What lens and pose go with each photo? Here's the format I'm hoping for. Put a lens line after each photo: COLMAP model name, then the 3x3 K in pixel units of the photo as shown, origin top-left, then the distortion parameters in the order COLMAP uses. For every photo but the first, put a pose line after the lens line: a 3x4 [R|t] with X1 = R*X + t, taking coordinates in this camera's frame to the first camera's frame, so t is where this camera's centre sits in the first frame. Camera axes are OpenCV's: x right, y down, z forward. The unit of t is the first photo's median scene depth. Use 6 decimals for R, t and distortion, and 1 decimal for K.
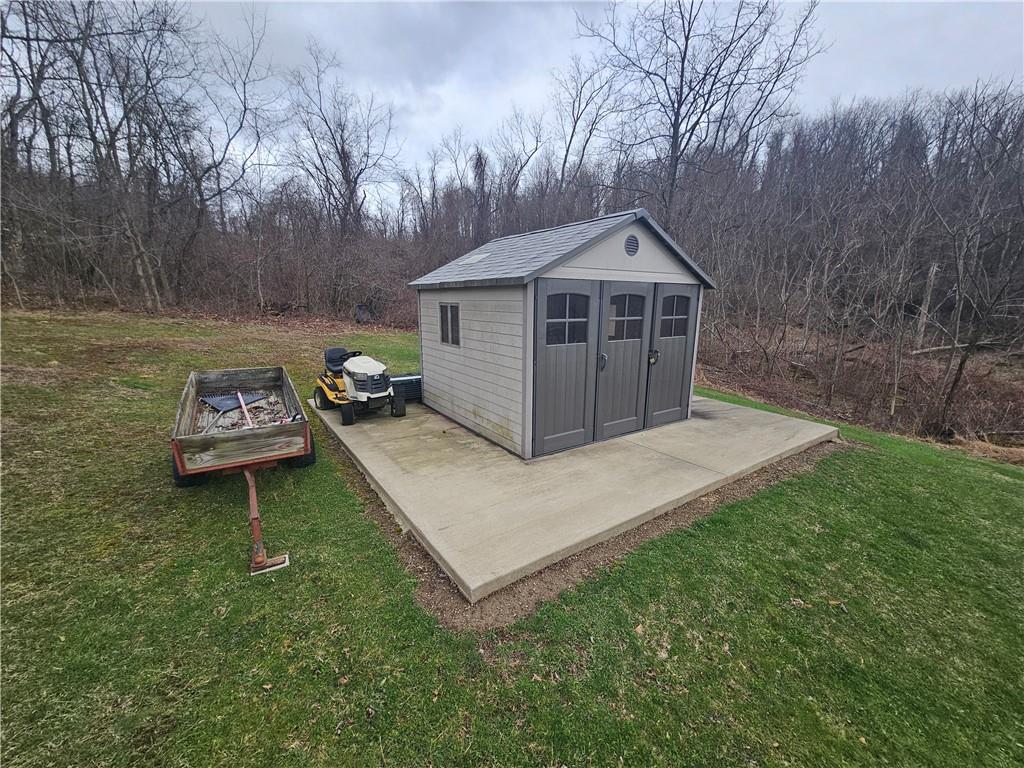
lens RADIAL K [[417.7, 0, 513.0], [0, 417.7, 385.8], [0, 0, 1]] dist [-0.000560, 0.000572]
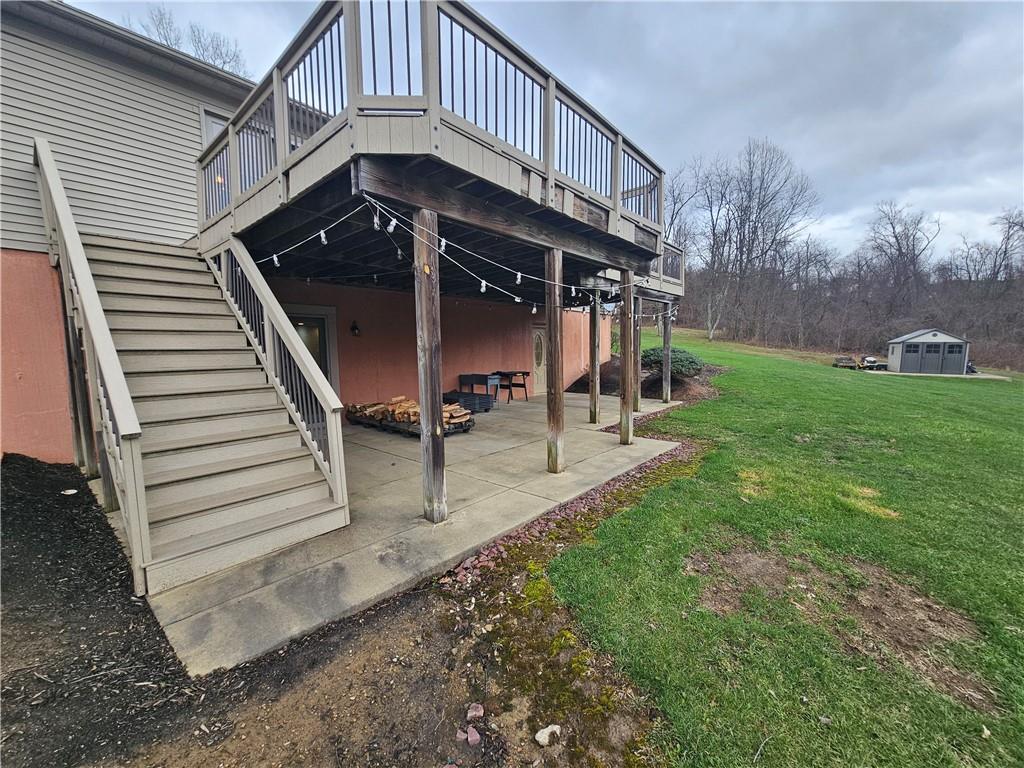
lens RADIAL K [[417.7, 0, 511.9], [0, 417.7, 386.6], [0, 0, 1]] dist [-0.000560, 0.000572]
pose [[0.412282, 0.089379, -0.906661, 2.407966], [-0.184562, 0.982736, 0.012953, 0.995667], [0.892166, 0.161995, 0.421660, -4.810220]]
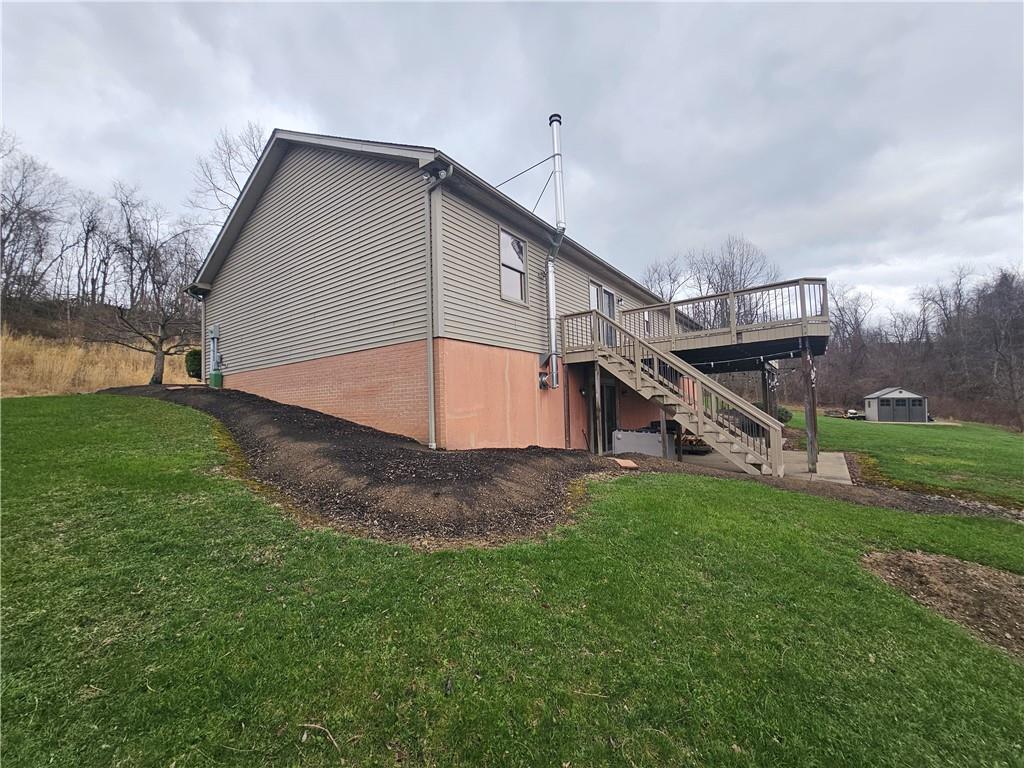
lens RADIAL K [[417.7, 0, 512.5], [0, 417.7, 385.5], [0, 0, 1]] dist [-0.000560, 0.000572]
pose [[0.484953, -0.041491, -0.873555, 2.616929], [-0.168877, 0.975631, -0.140091, 1.295067], [0.858080, 0.215461, 0.466128, -6.259022]]
